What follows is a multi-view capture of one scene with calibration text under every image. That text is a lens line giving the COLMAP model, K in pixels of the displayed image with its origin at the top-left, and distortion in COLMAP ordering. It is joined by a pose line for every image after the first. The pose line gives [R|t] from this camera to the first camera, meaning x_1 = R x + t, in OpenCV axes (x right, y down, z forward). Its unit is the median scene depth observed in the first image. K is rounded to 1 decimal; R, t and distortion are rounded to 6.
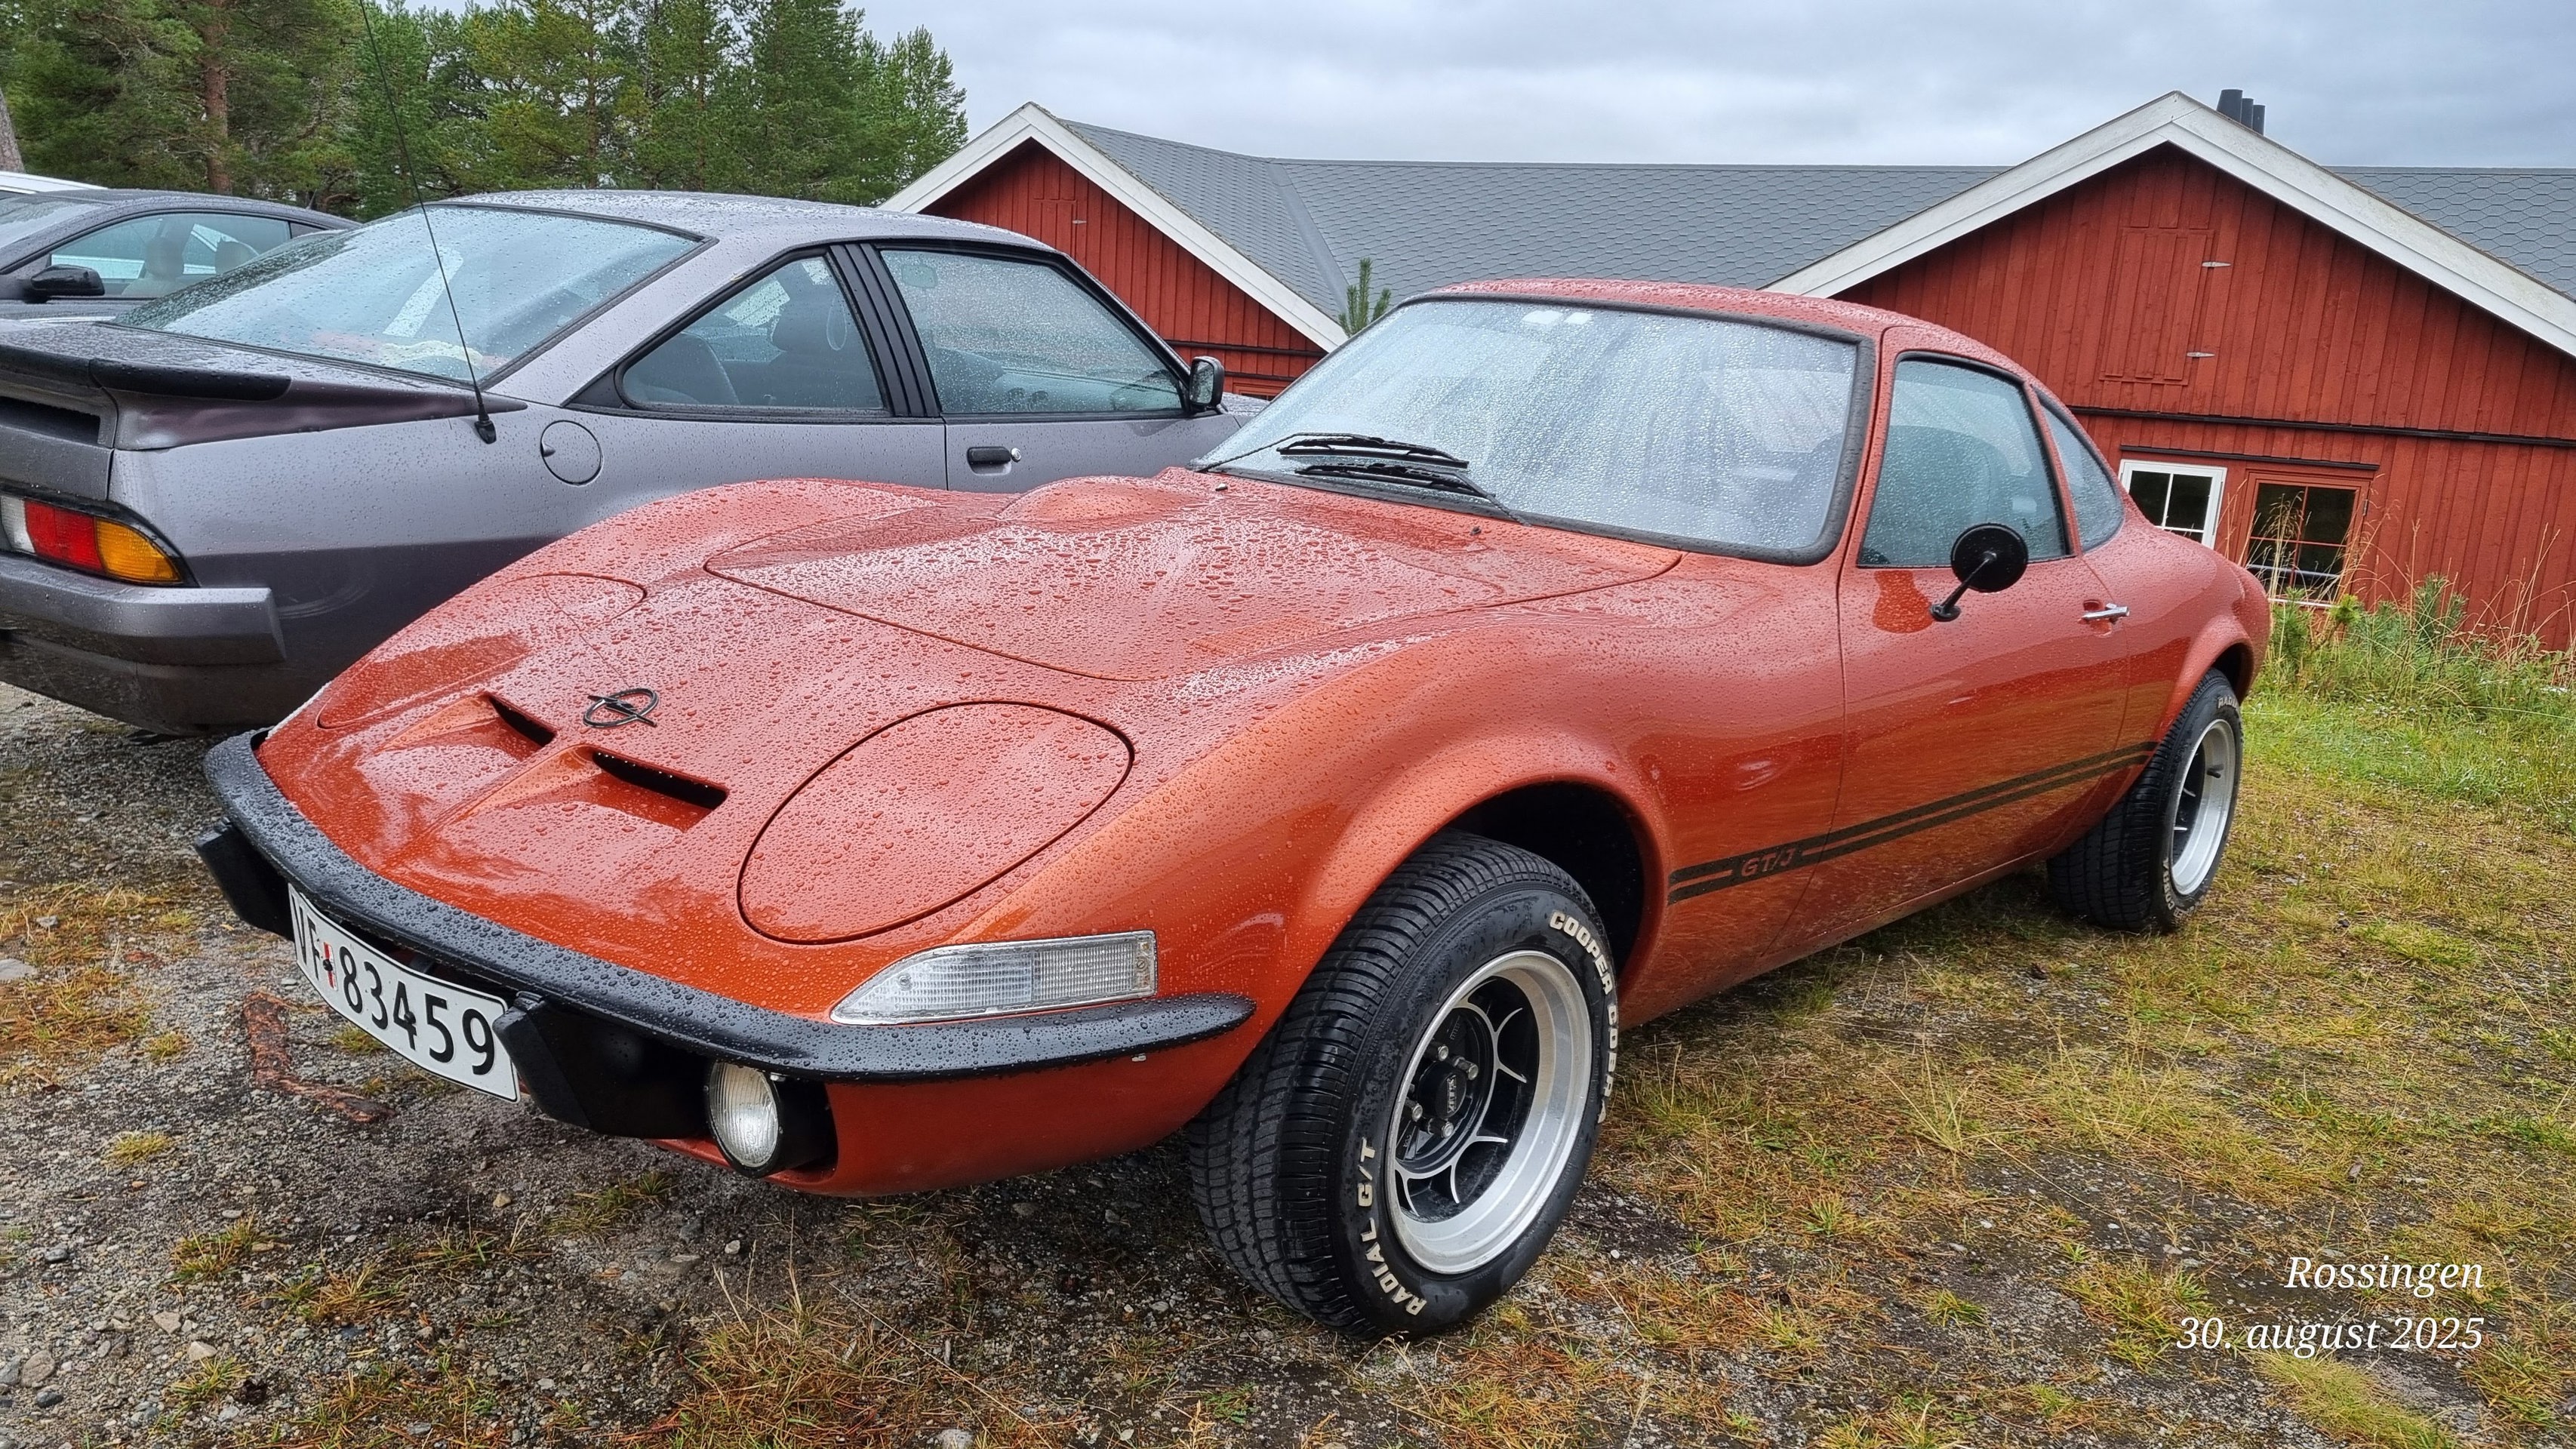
lens RADIAL K [[1950.6, 0, 1282.5], [0, 1950.6, 717.5], [0, 0, 1]] dist [0.050564, -0.016170]
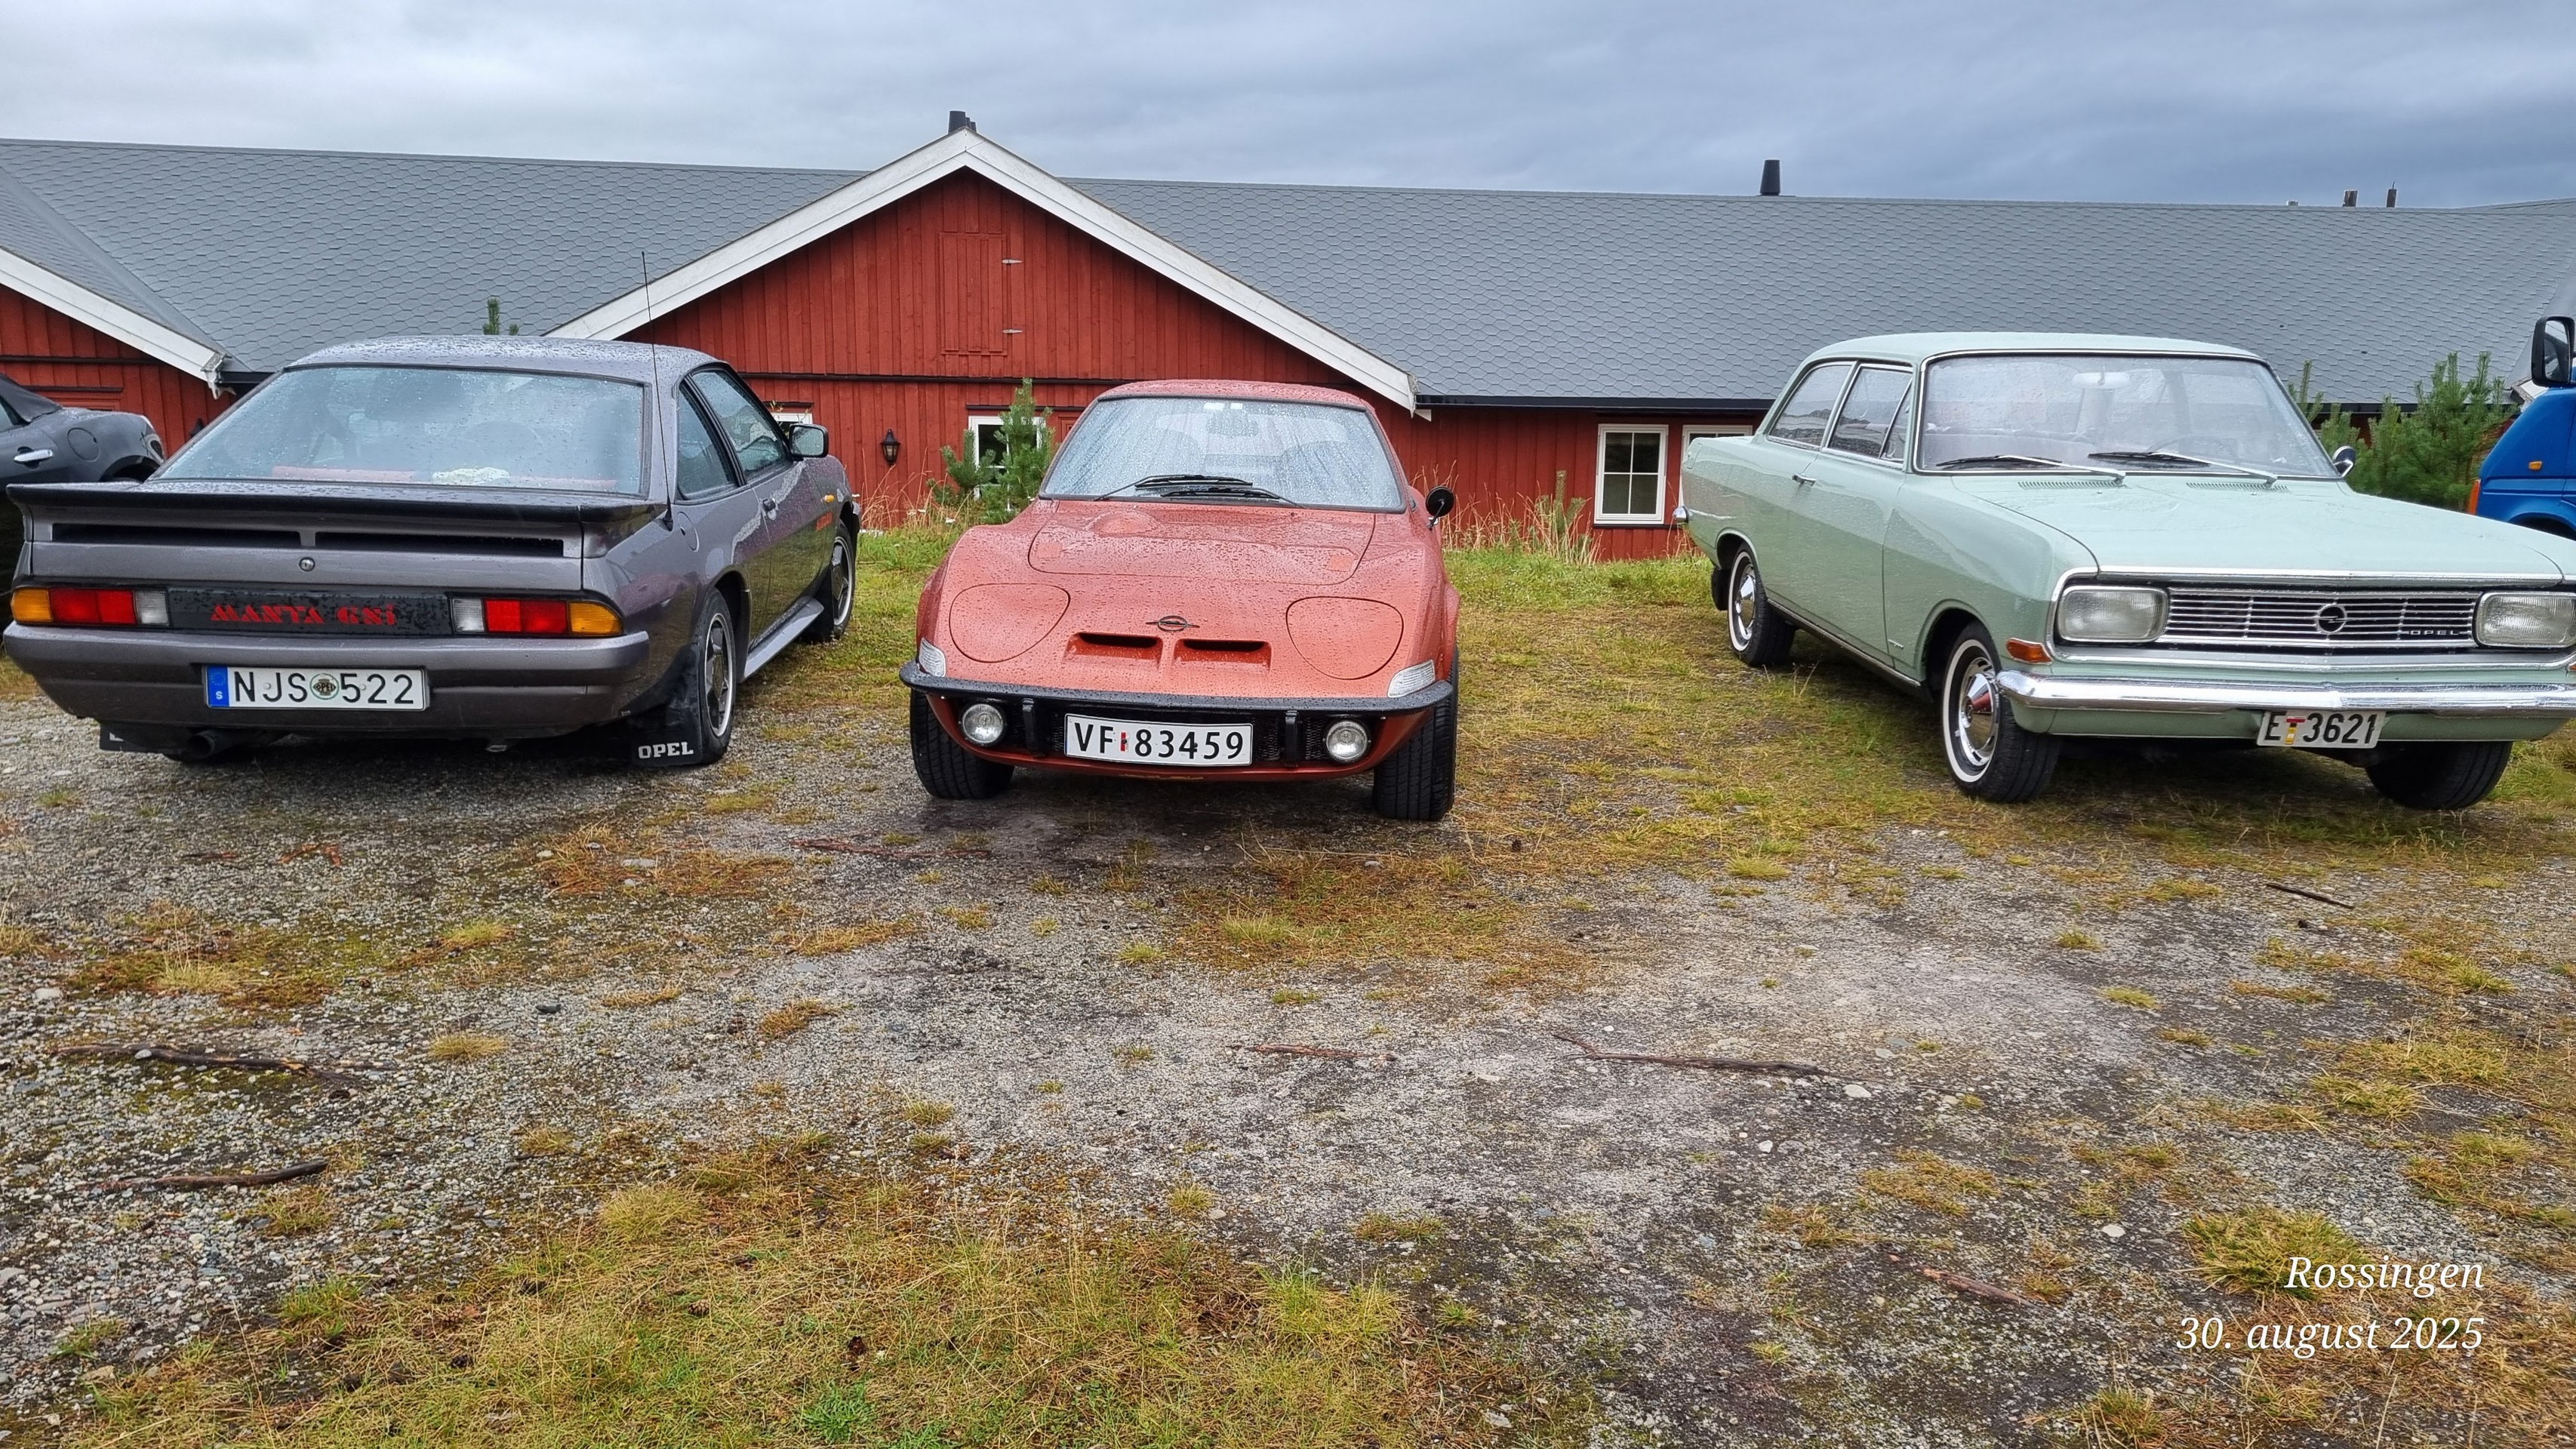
lens RADIAL K [[1950.6, 0, 1313.2], [0, 1950.6, 733.3], [0, 0, 1]] dist [0.050564, -0.016170]
pose [[0.771753, -0.179372, 0.610101, -0.215137], [0.158327, 0.983382, 0.088841, -0.007430], [-0.615897, 0.028032, 0.787327, -0.126222]]
